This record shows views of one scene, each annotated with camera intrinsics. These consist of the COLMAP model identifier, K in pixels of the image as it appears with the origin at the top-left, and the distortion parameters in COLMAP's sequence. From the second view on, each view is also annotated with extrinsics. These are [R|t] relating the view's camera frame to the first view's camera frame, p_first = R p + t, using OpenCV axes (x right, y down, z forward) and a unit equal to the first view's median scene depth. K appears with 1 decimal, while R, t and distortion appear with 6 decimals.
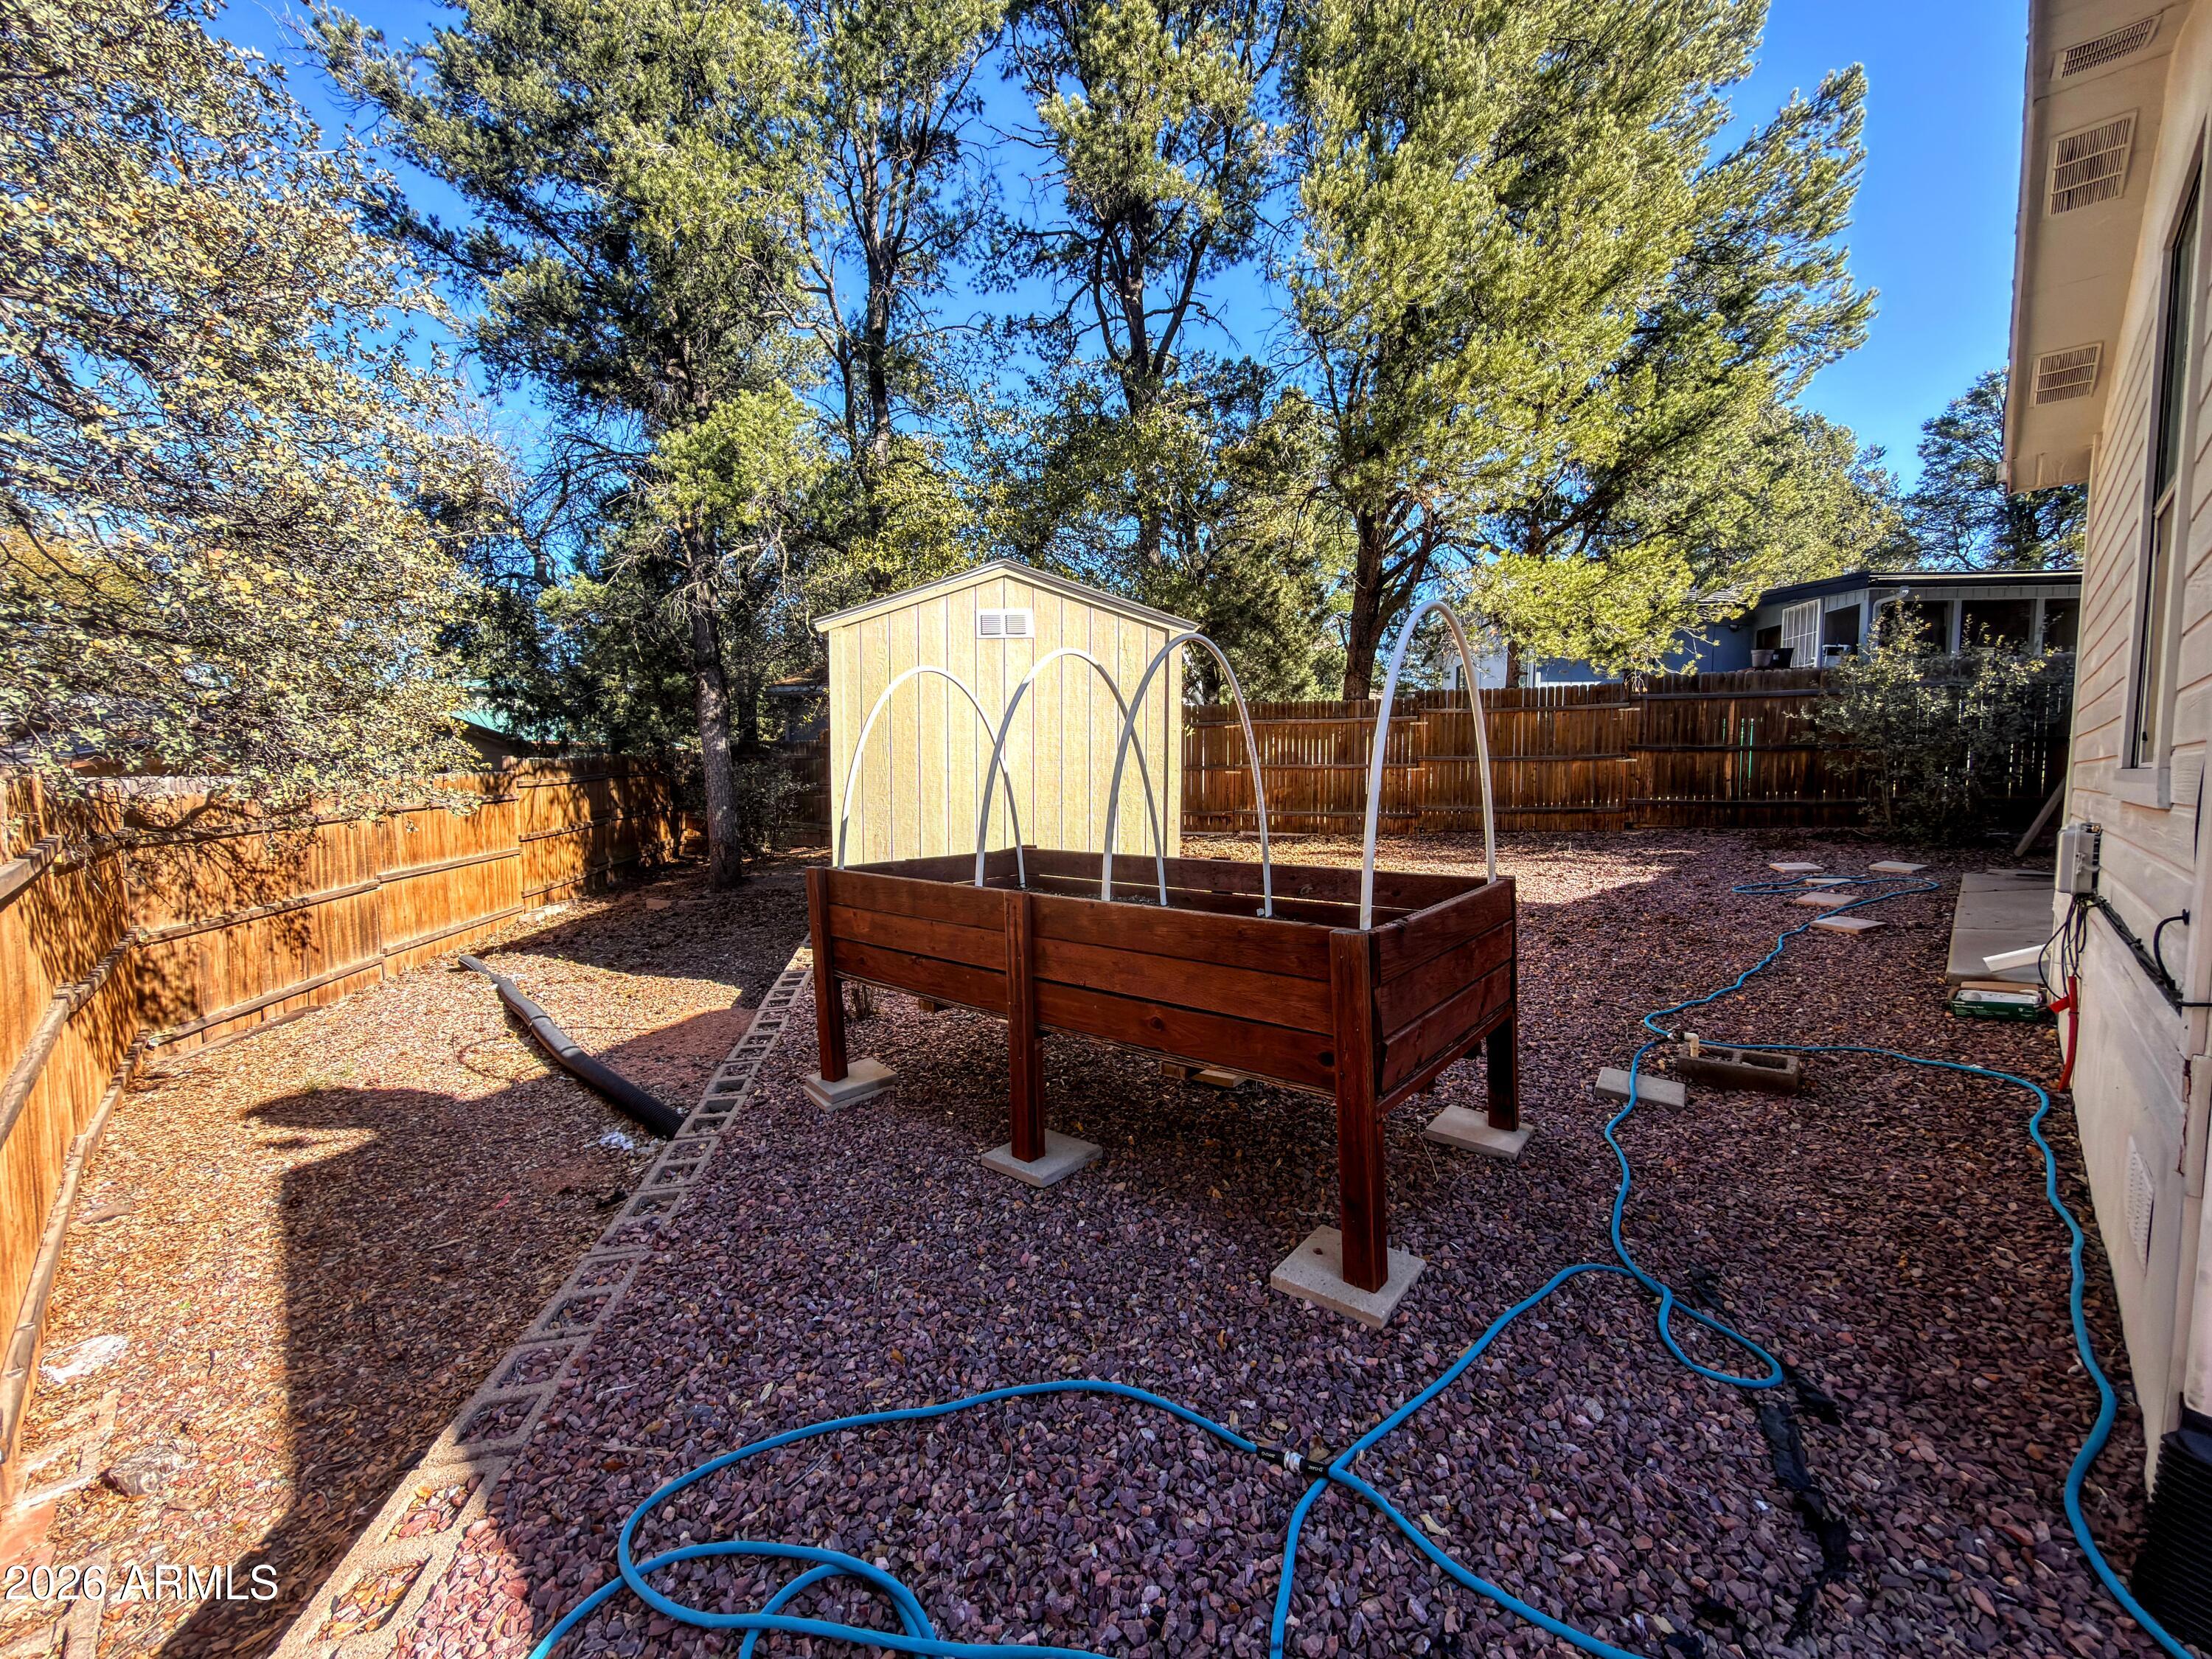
lens RADIAL K [[879.6, 0, 1099.2], [0, 879.6, 830.0], [0, 0, 1]] dist [0.001143, -0.000773]
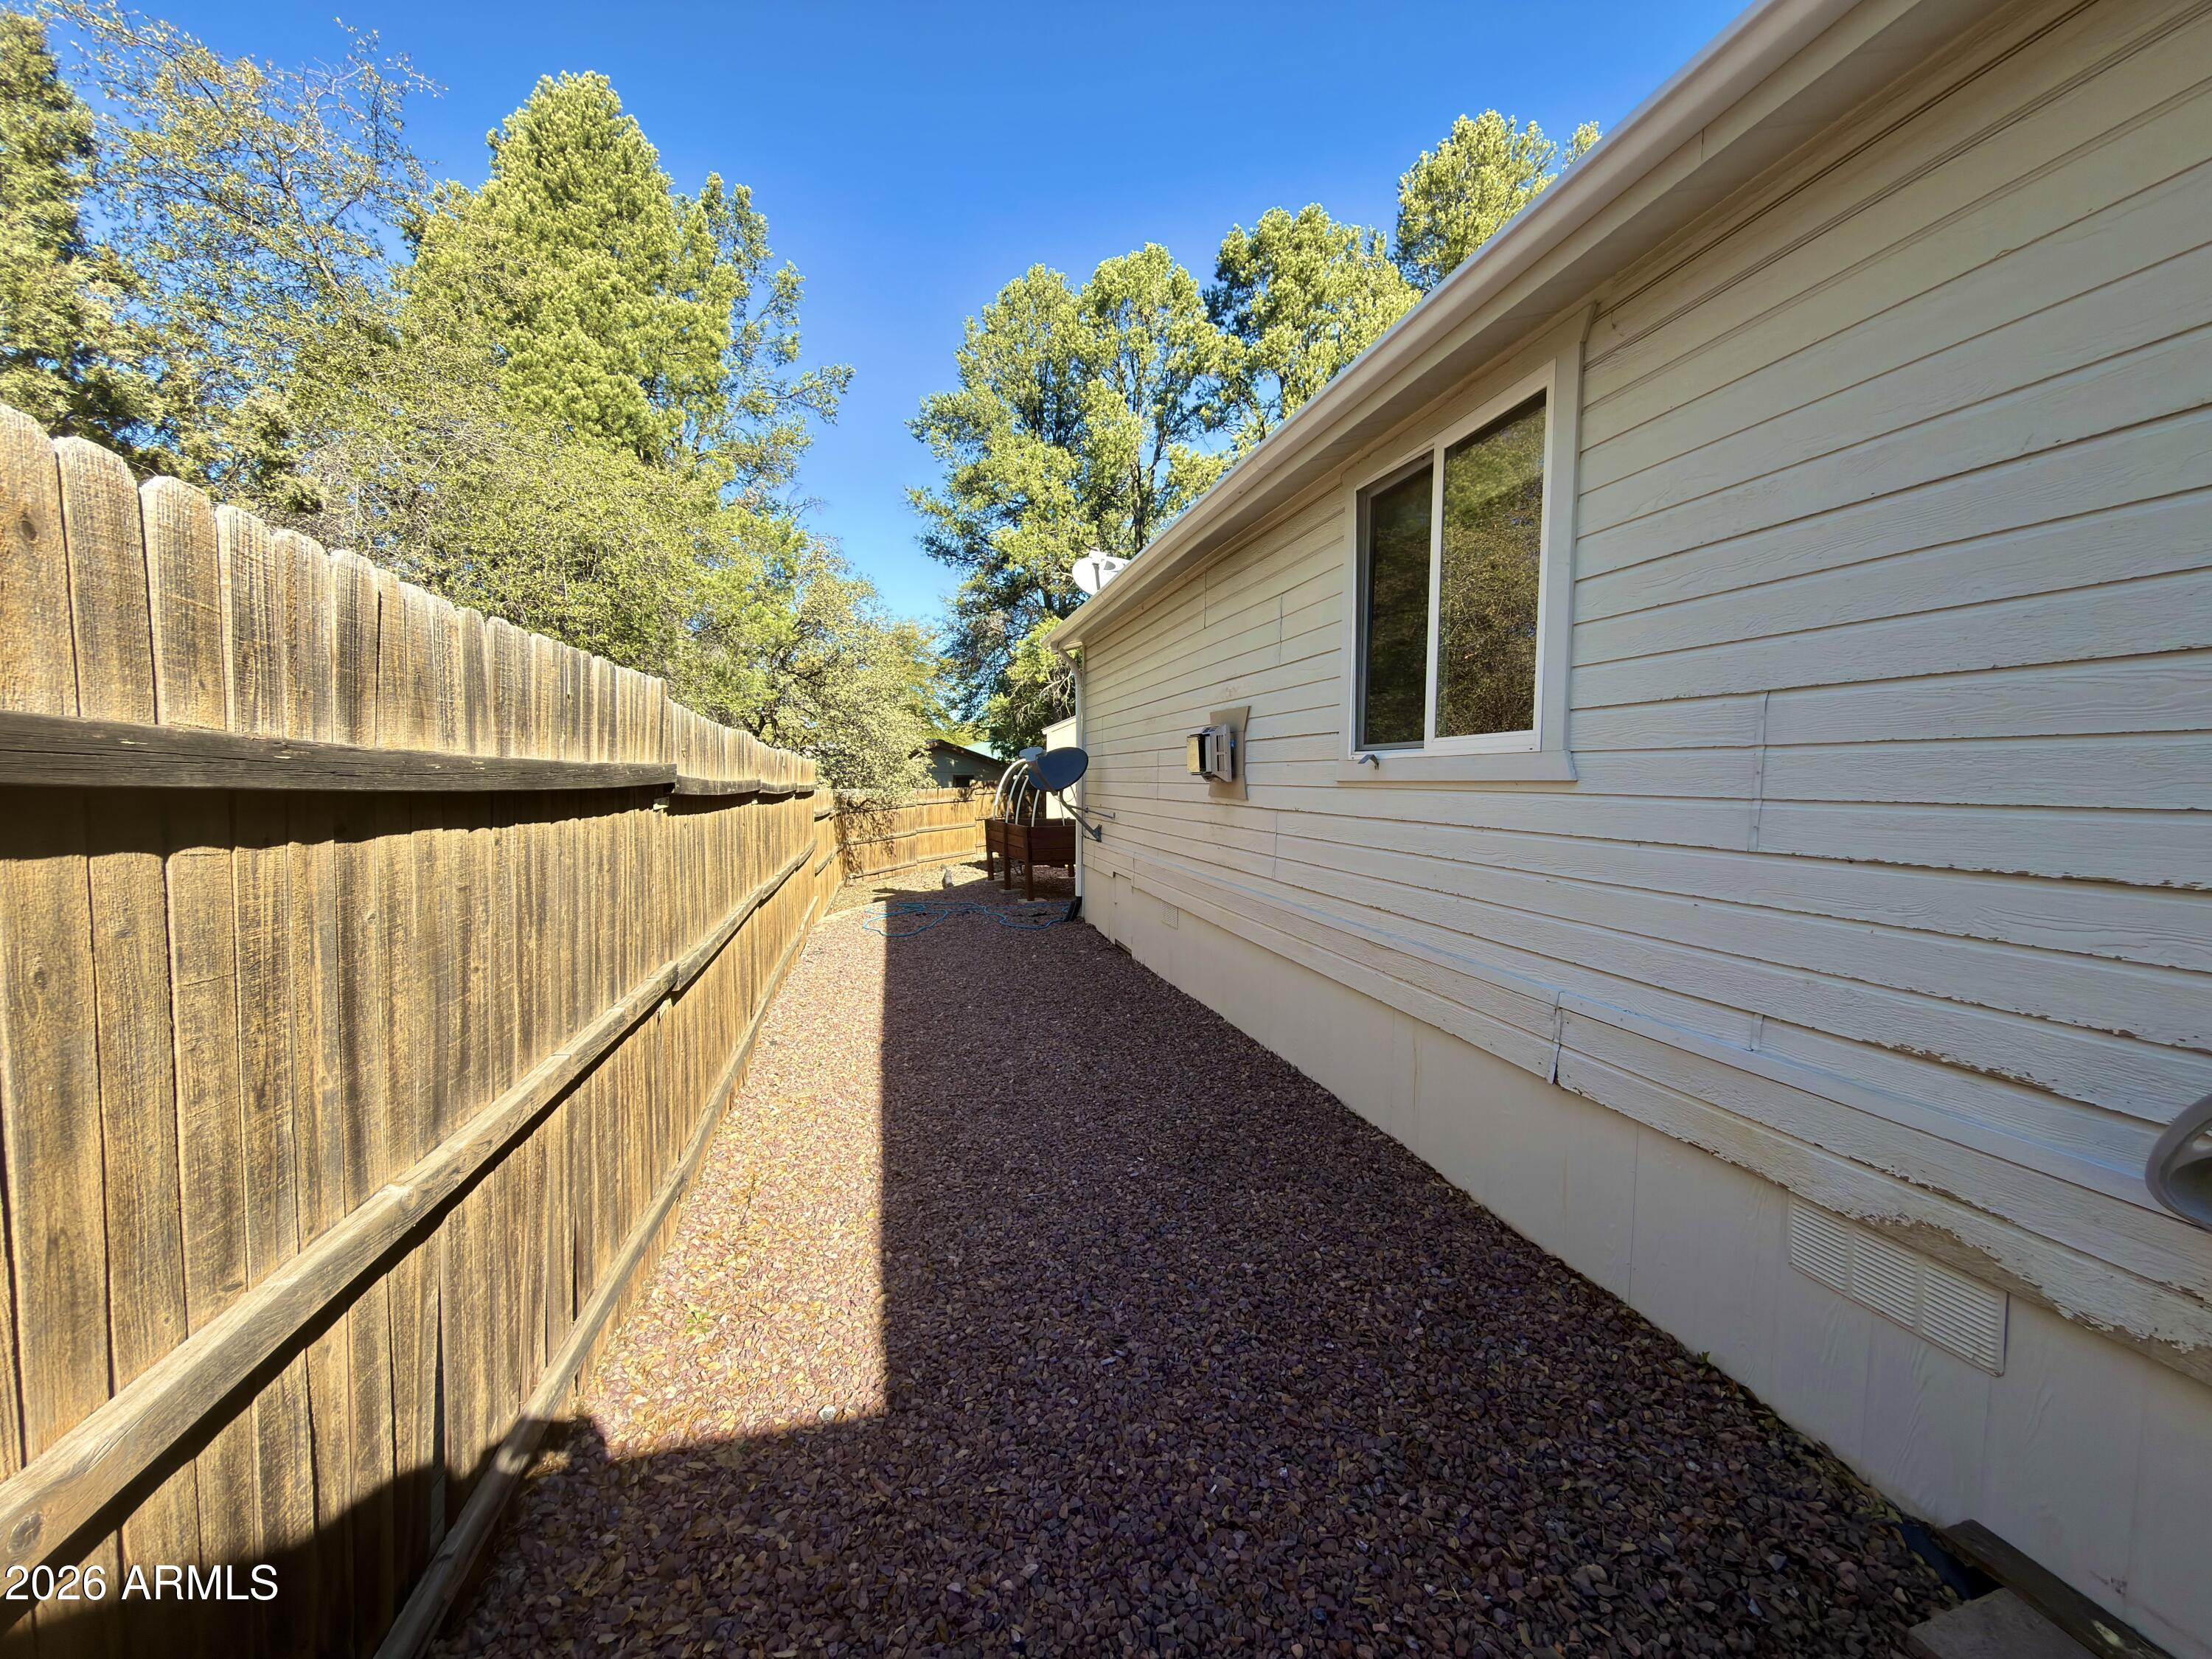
lens RADIAL K [[879.6, 0, 1108.8], [0, 879.6, 822.4], [0, 0, 1]] dist [0.001143, -0.000773]
pose [[0.862015, 0.024357, -0.506298, 1.126497], [-0.034346, 0.999356, -0.010399, 0.048539], [0.505718, 0.026353, 0.862296, -1.077891]]
